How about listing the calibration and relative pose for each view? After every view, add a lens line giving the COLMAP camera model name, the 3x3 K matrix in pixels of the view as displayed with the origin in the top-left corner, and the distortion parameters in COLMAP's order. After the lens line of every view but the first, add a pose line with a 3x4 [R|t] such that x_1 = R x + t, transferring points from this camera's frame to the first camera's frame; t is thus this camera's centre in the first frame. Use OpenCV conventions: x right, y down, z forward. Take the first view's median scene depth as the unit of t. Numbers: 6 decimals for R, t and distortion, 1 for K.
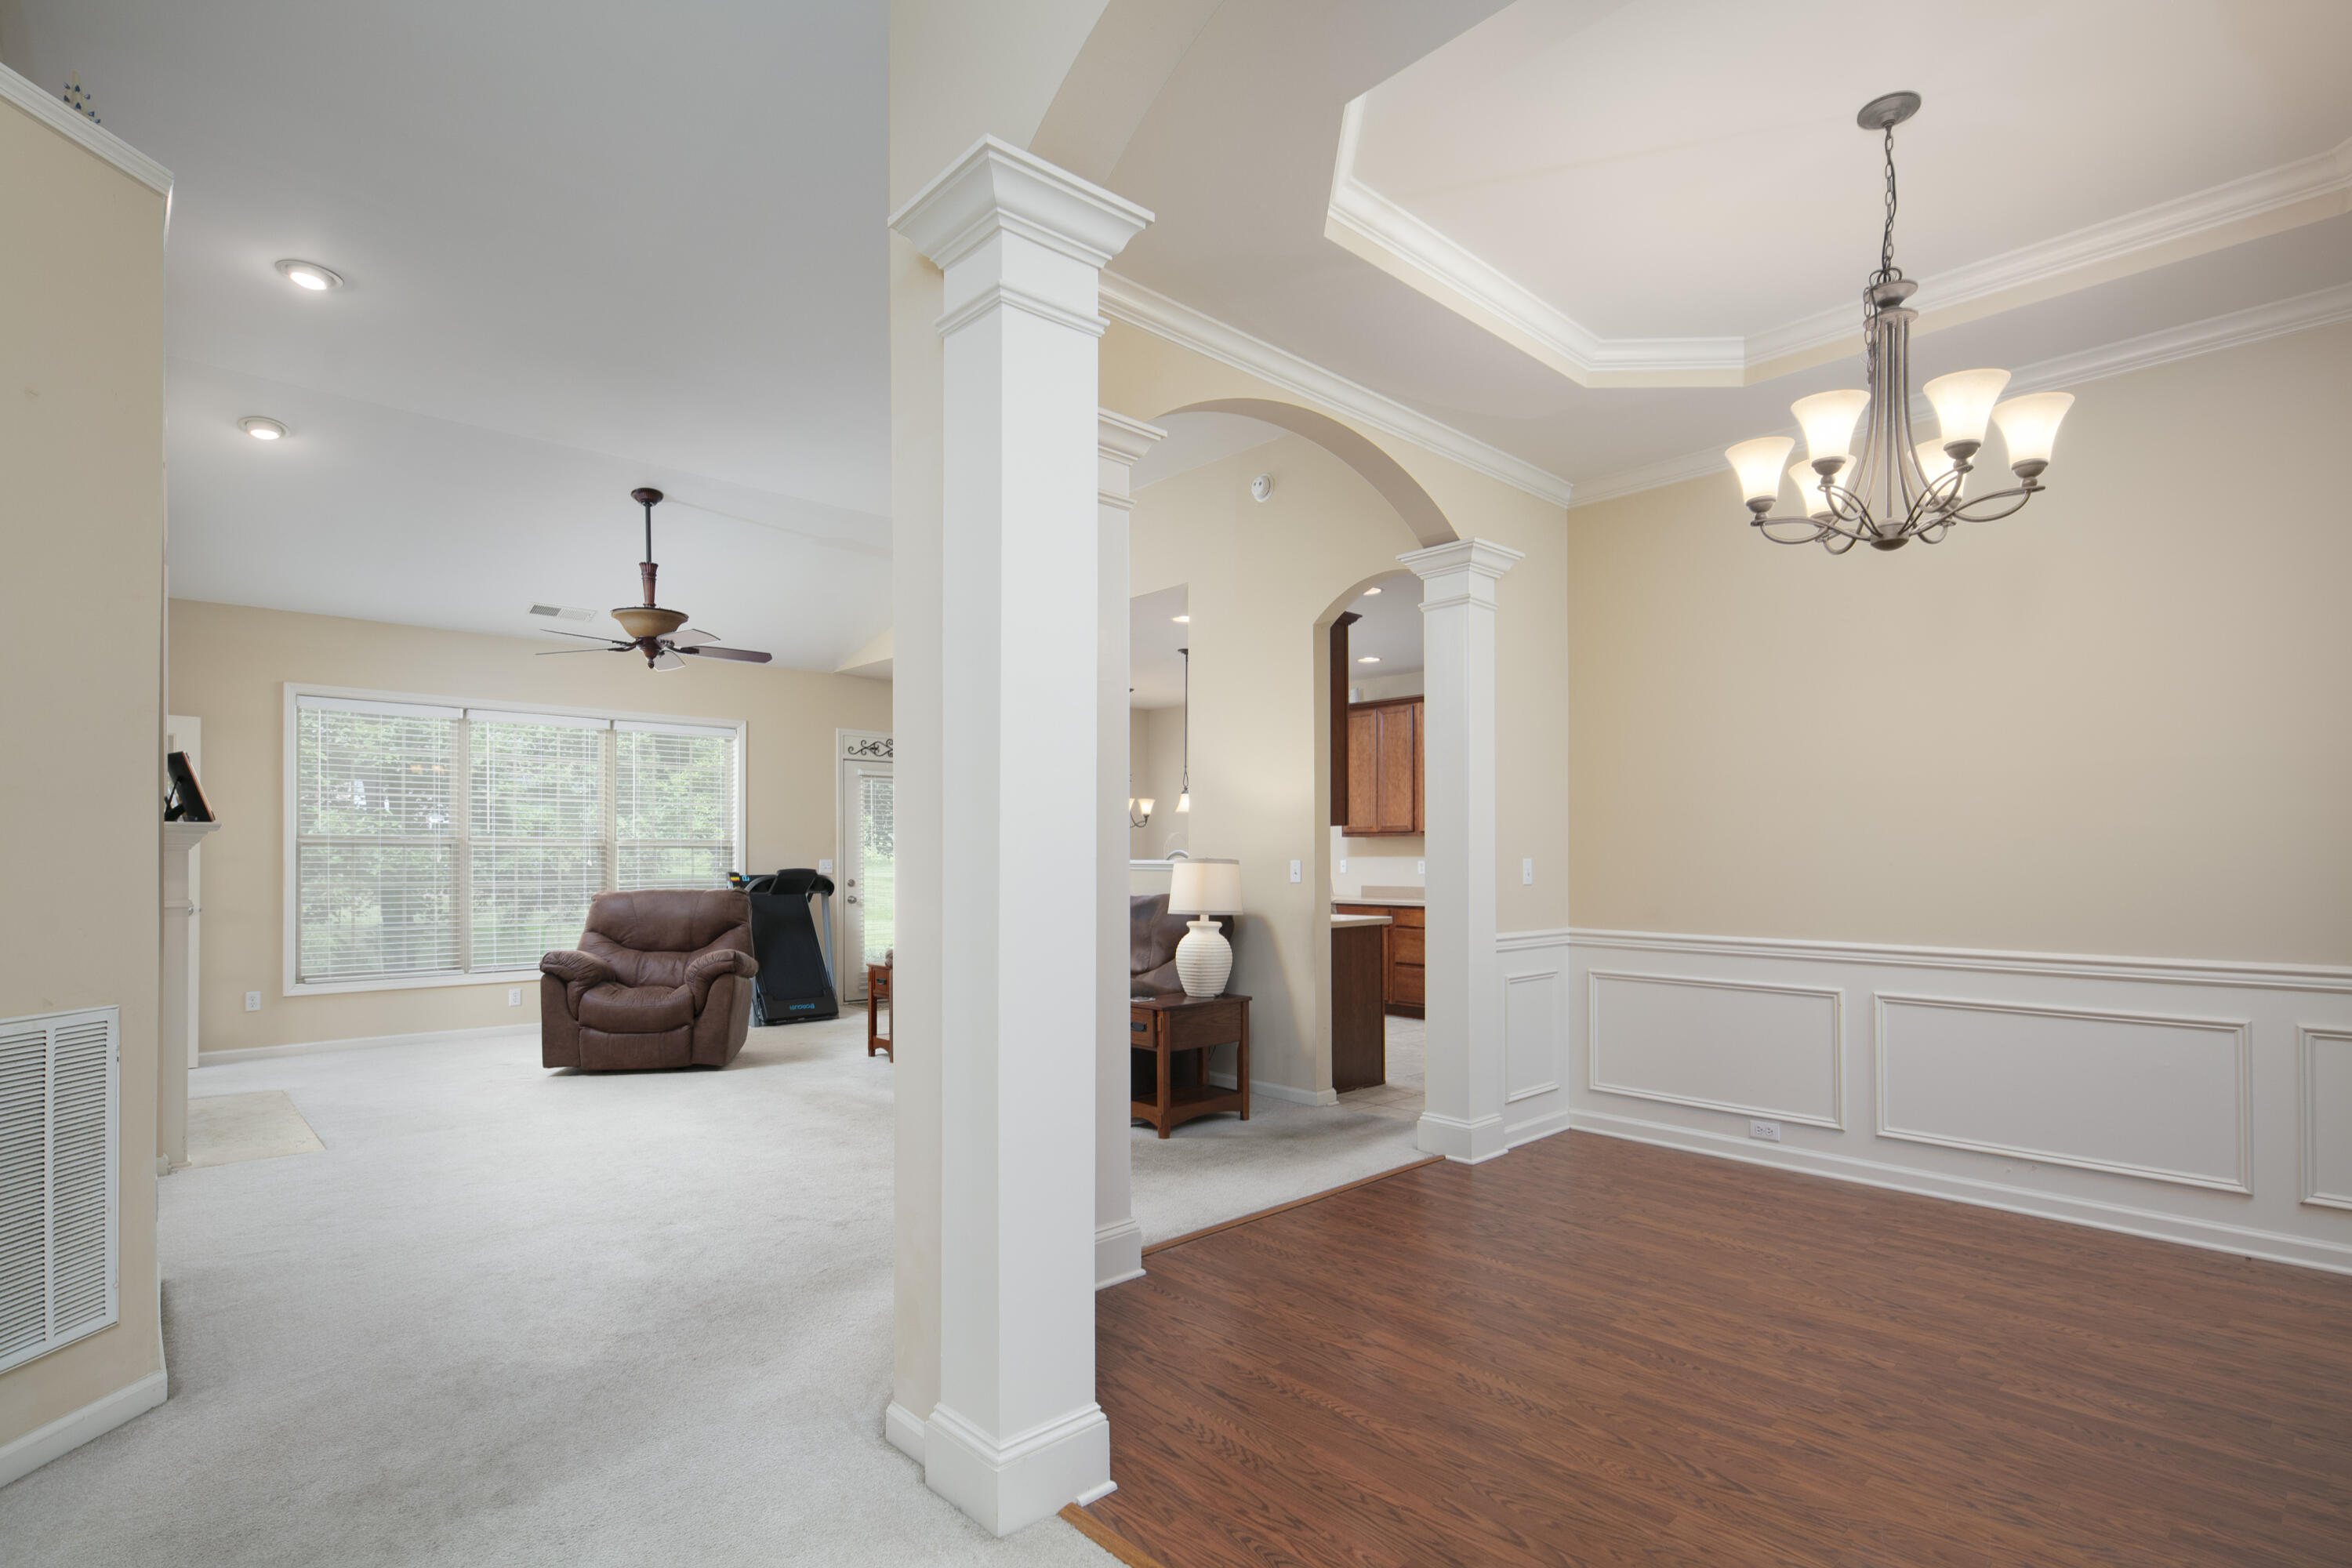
lens RADIAL K [[1139.2, 0, 1177.5], [0, 1139.2, 848.0], [0, 0, 1]] dist [-0.000829, -0.000048]
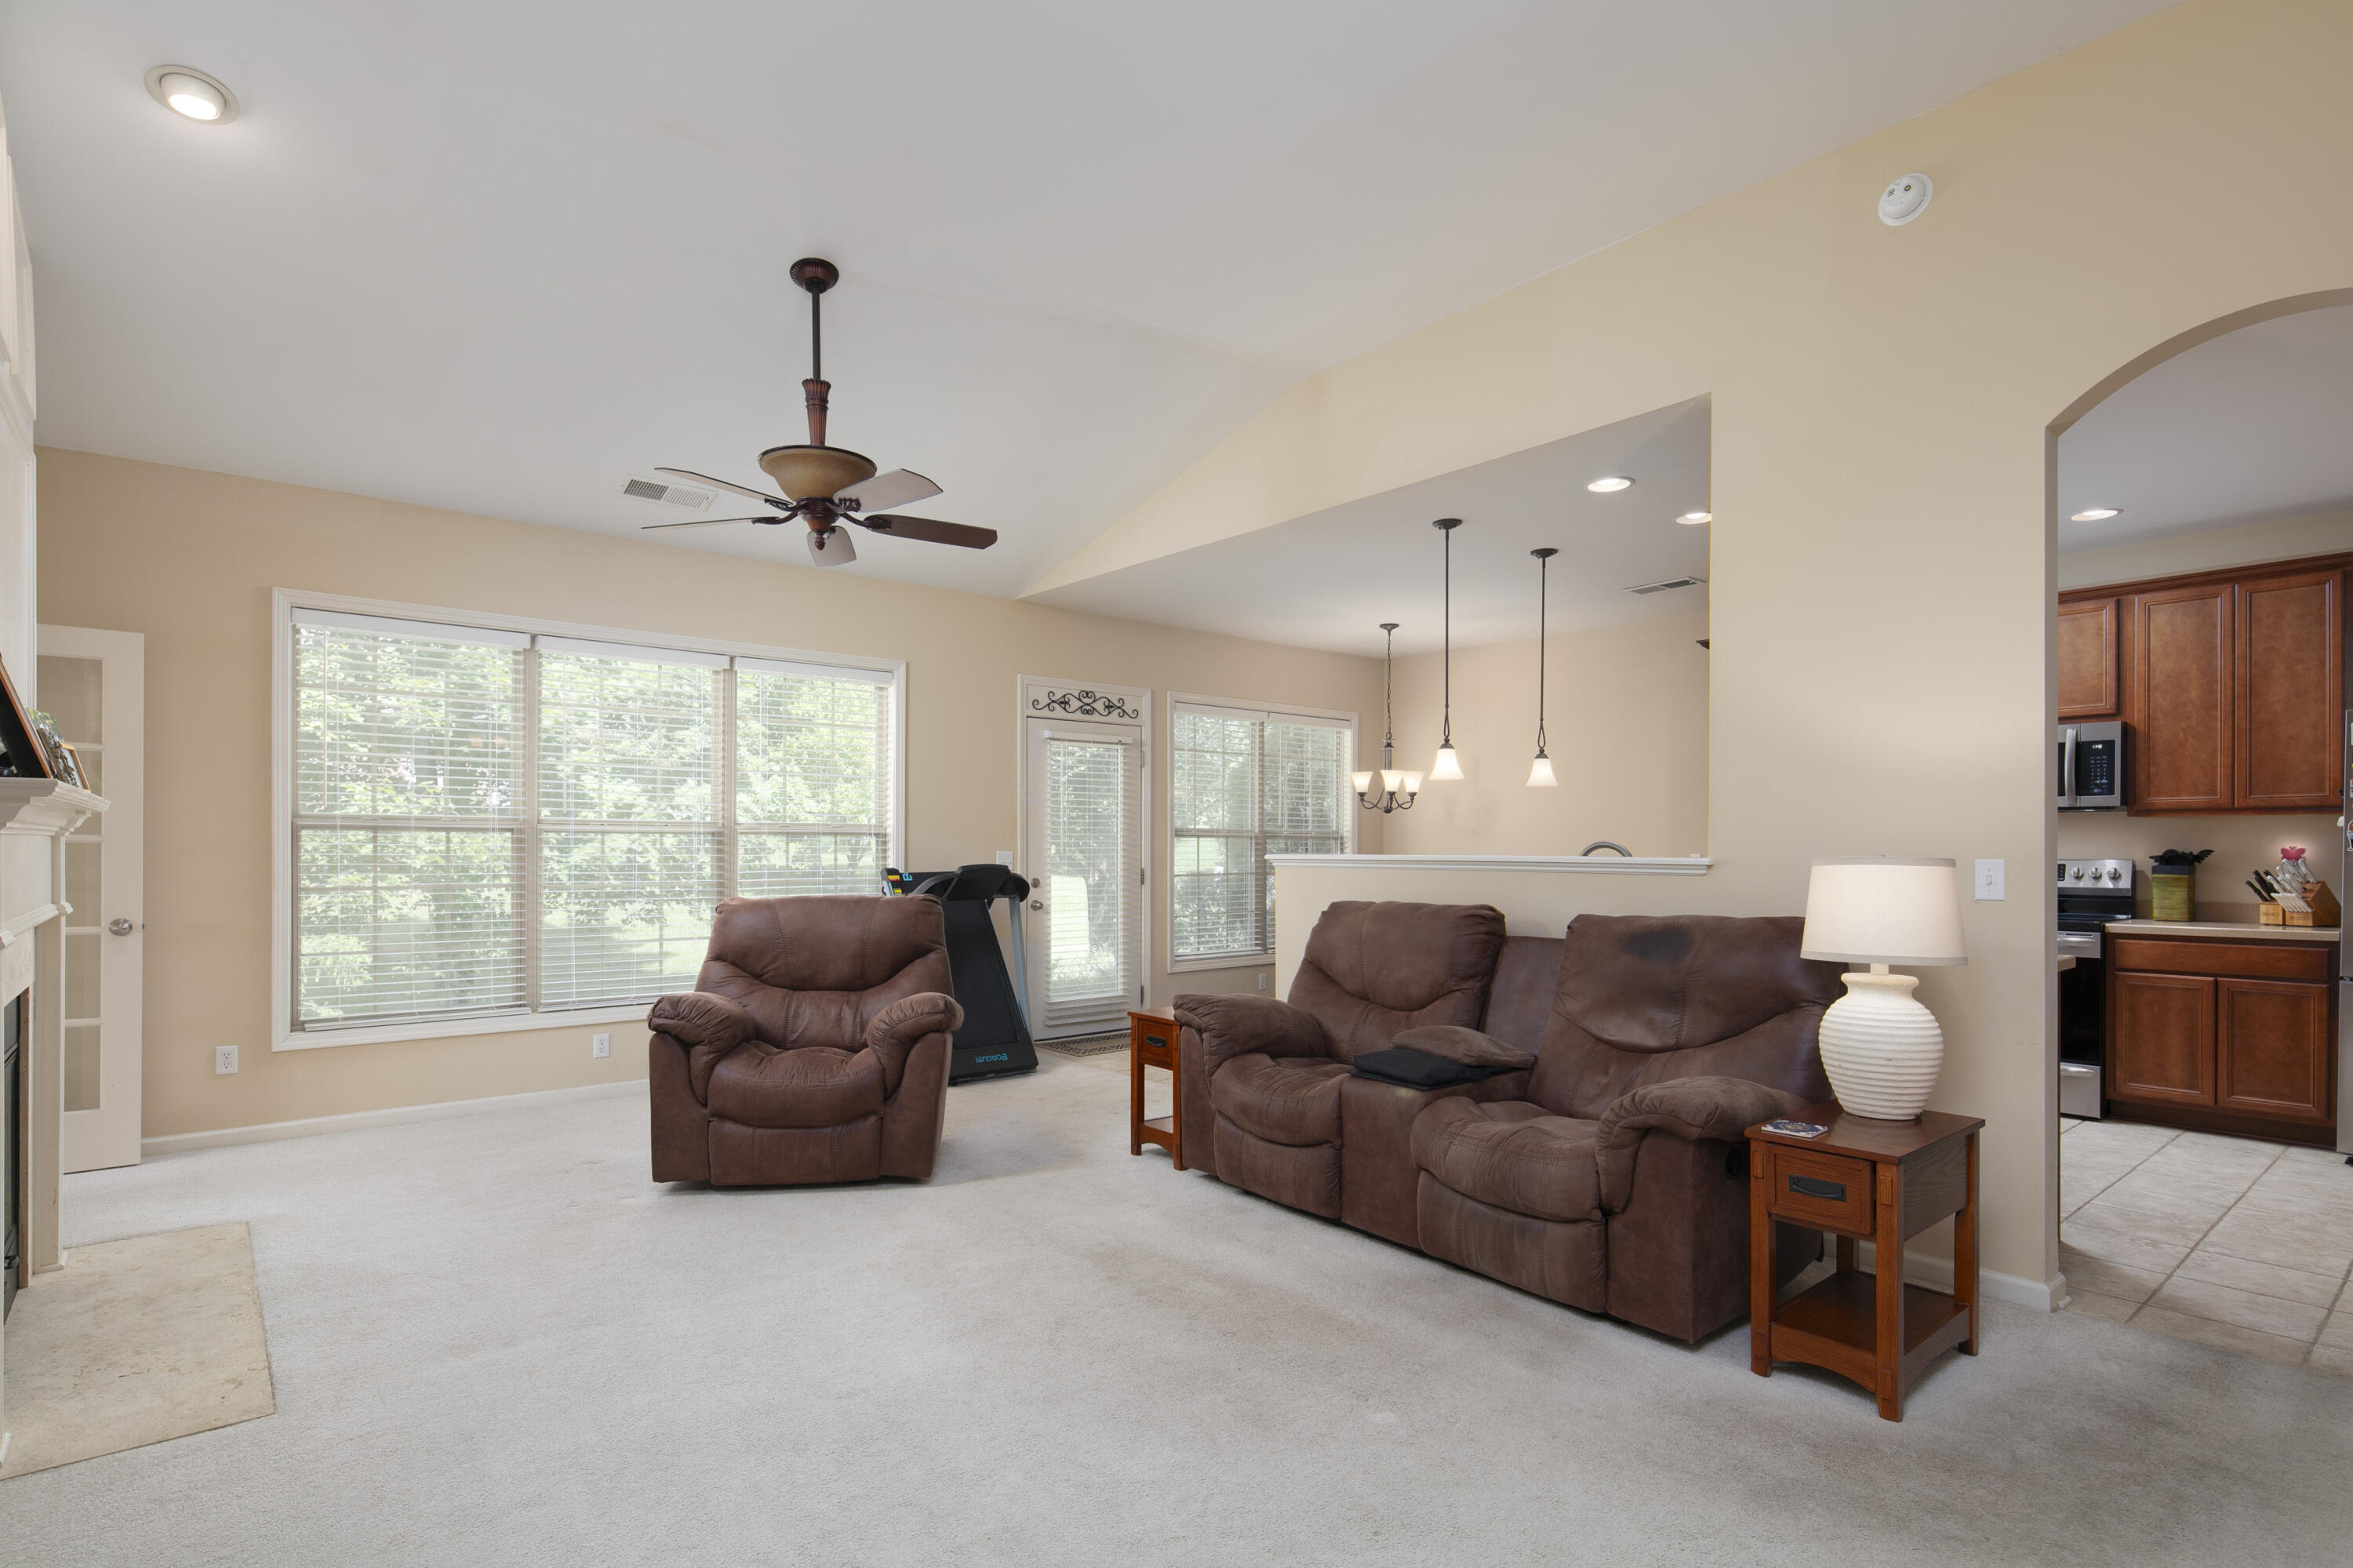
lens RADIAL K [[1158.6, 0, 1175.2], [0, 1158.6, 842.0], [0, 0, 1]] dist [0.002178, 0.000340]
pose [[0.998615, 0.003263, -0.052514, -0.212851], [-0.003061, 0.999988, 0.003934, 0.001009], [0.052526, -0.003768, 0.998612, 0.339296]]
